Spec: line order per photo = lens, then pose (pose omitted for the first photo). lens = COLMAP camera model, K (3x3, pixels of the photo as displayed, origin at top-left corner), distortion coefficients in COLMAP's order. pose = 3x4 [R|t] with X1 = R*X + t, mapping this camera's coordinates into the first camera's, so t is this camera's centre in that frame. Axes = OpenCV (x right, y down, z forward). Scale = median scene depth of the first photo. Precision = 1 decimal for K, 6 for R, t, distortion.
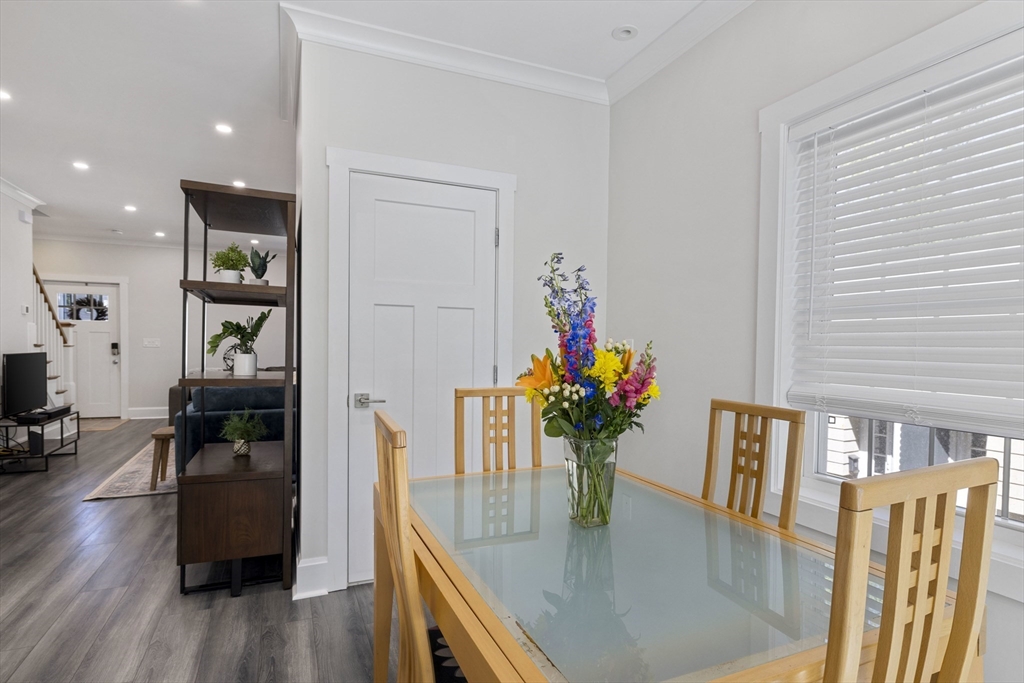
lens RADIAL K [[532.0, 0, 510.1], [0, 532.0, 346.1], [0, 0, 1]] dist [-0.002935, -0.000283]
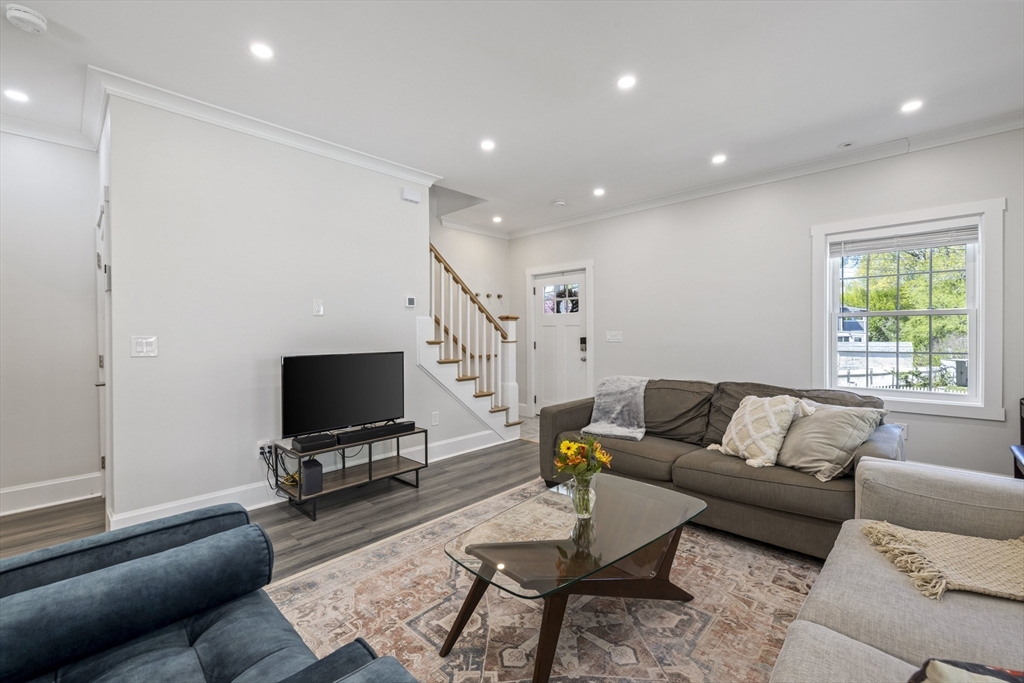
lens RADIAL K [[431.0, 0, 510.5], [0, 431.0, 336.1], [0, 0, 1]] dist [0.014411, 0.000867]
pose [[0.390711, -0.007915, -0.920479, -0.141117], [0.005354, 0.999966, -0.006326, -0.004094], [0.920498, -0.002456, 0.390740, 0.619989]]
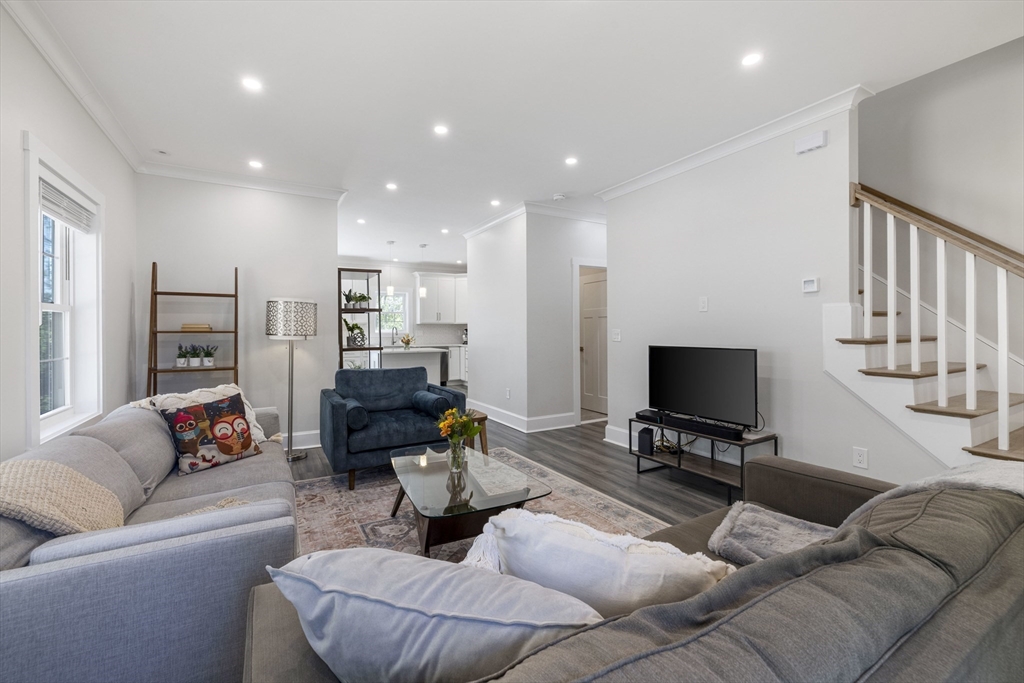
lens RADIAL K [[431.0, 0, 514.1], [0, 431.0, 333.3], [0, 0, 1]] dist [0.014411, 0.000867]
pose [[-0.991914, -0.009302, -0.126568, -0.351860], [-0.010414, 0.999913, 0.008130, -0.006504], [0.126481, 0.009382, -0.991925, 1.066083]]
